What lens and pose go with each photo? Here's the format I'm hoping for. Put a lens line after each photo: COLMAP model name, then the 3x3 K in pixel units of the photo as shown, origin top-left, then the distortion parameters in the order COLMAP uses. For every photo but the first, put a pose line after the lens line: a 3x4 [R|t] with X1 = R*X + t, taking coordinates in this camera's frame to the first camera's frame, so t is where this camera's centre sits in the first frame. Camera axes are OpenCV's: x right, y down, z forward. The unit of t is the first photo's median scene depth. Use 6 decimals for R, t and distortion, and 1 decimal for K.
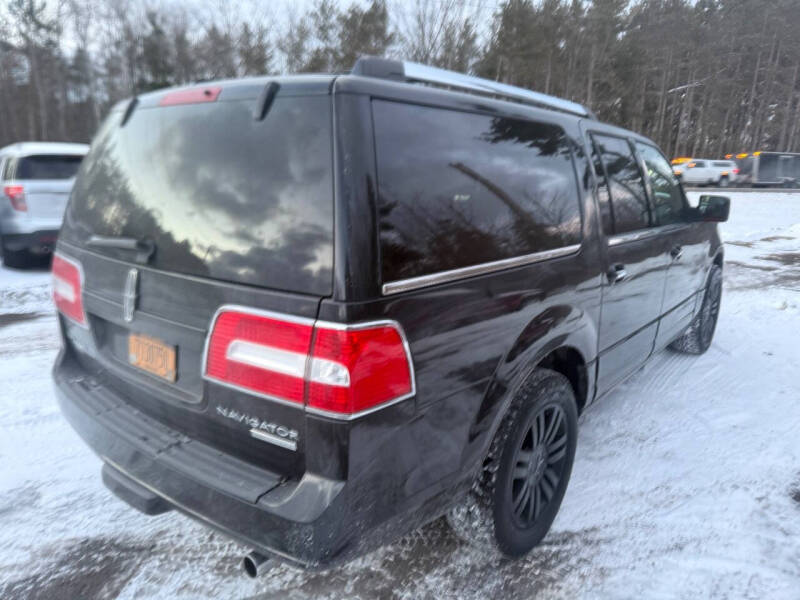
lens RADIAL K [[558.6, 0, 403.8], [0, 558.6, 306.1], [0, 0, 1]] dist [0.027091, -0.034591]
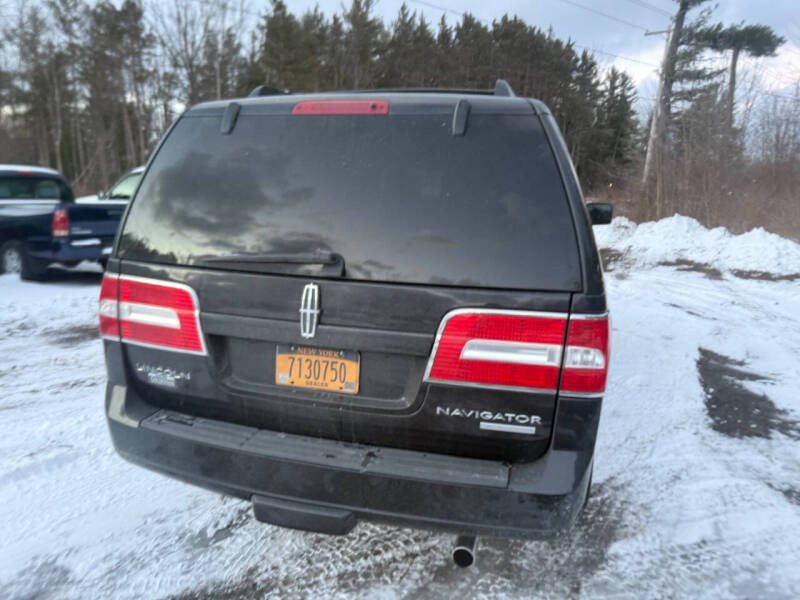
lens RADIAL K [[558.6, 0, 395.5], [0, 558.6, 303.7], [0, 0, 1]] dist [0.027091, -0.034591]
pose [[0.925397, -0.075858, 0.371331, -0.533209], [0.084284, 0.996421, -0.006489, -0.009983], [-0.369509, 0.037303, 0.928478, 0.034514]]
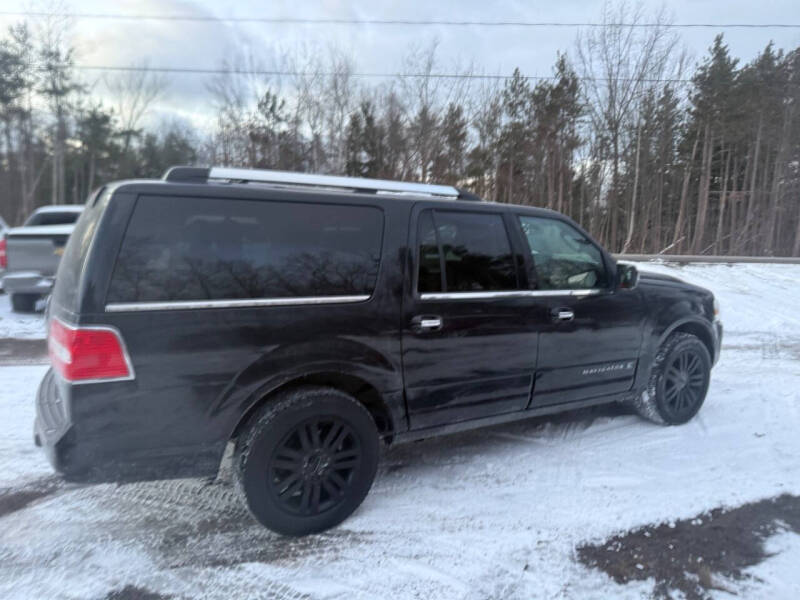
lens RADIAL K [[558.6, 0, 407.7], [0, 558.6, 302.9], [0, 0, 1]] dist [0.027091, -0.034591]
pose [[0.939836, 0.048292, -0.338195, 0.819965], [-0.087949, 0.990793, -0.102929, 0.028077], [0.330111, 0.126481, 0.935430, -0.160551]]
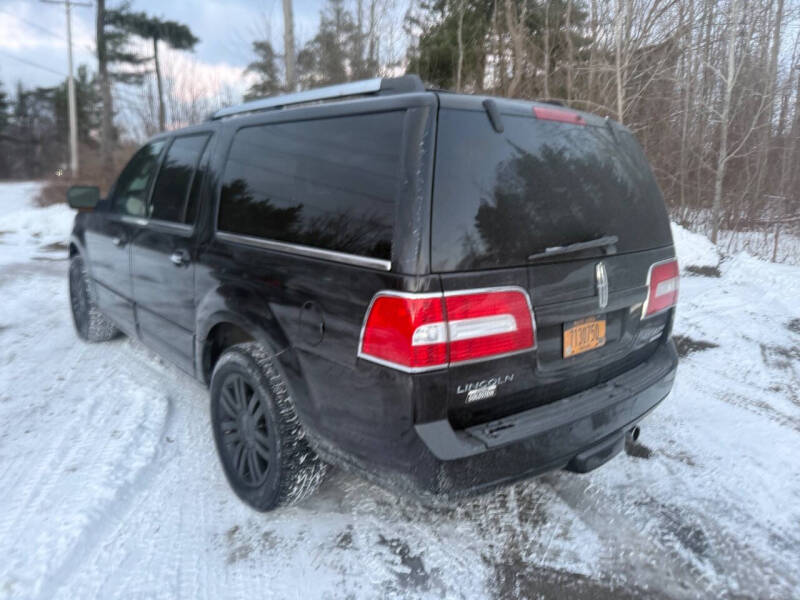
lens RADIAL K [[558.6, 0, 401.0], [0, 558.6, 294.8], [0, 0, 1]] dist [0.027091, -0.034591]
pose [[0.195411, -0.209237, 0.958141, -1.299856], [0.210747, 0.963111, 0.167341, -0.220813], [-0.957810, 0.169225, 0.232299, 0.855346]]
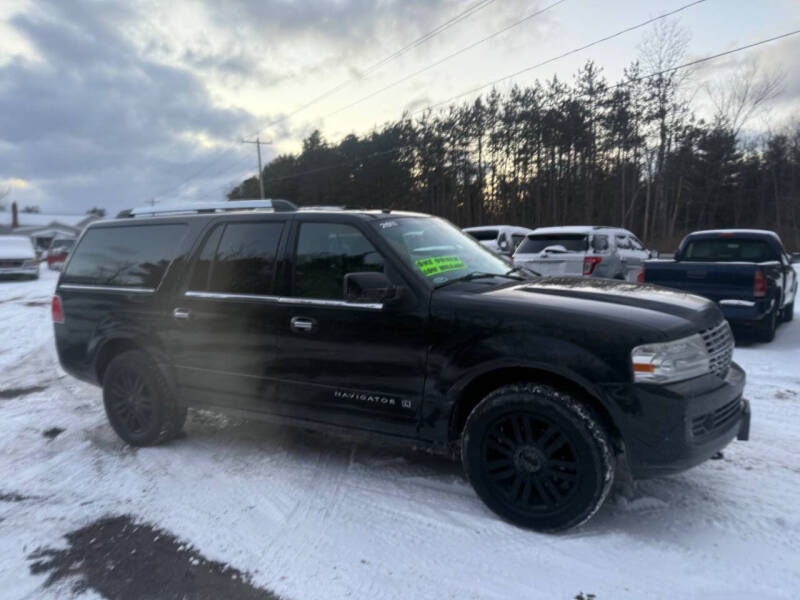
lens RADIAL K [[558.6, 0, 399.4], [0, 558.6, 298.2], [0, 0, 1]] dist [0.027091, -0.034591]
pose [[0.161686, 0.076744, -0.983854, 2.184682], [-0.208156, 0.977193, 0.042017, -0.321232], [0.964639, 0.198001, 0.173973, 1.429805]]
